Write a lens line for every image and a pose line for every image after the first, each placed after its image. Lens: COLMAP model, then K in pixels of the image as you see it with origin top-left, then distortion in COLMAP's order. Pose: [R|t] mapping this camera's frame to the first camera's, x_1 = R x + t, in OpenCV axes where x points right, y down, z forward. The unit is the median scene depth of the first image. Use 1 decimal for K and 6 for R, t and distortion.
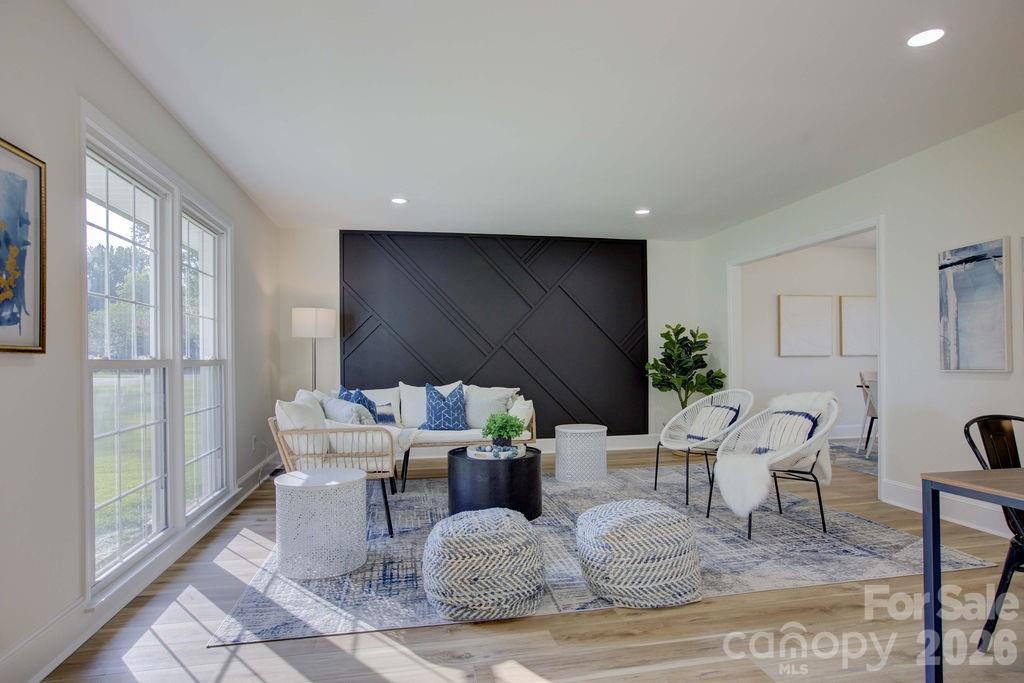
lens RADIAL K [[550.3, 0, 505.8], [0, 550.3, 345.0], [0, 0, 1]] dist [-0.027051, 0.007161]
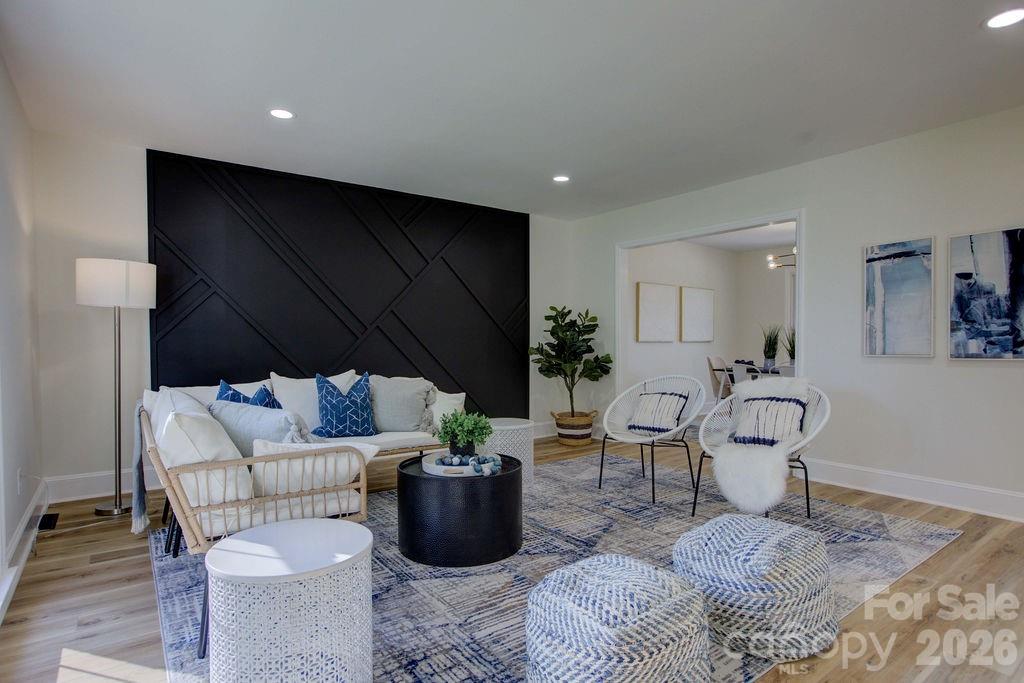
lens RADIAL K [[550.3, 0, 516.1], [0, 550.3, 342.0], [0, 0, 1]] dist [-0.027051, 0.007161]
pose [[0.898332, 0.008923, 0.439227, -0.263498], [-0.018695, 0.999664, 0.017928, 0.011397], [-0.438919, -0.024316, 0.898197, 0.274860]]
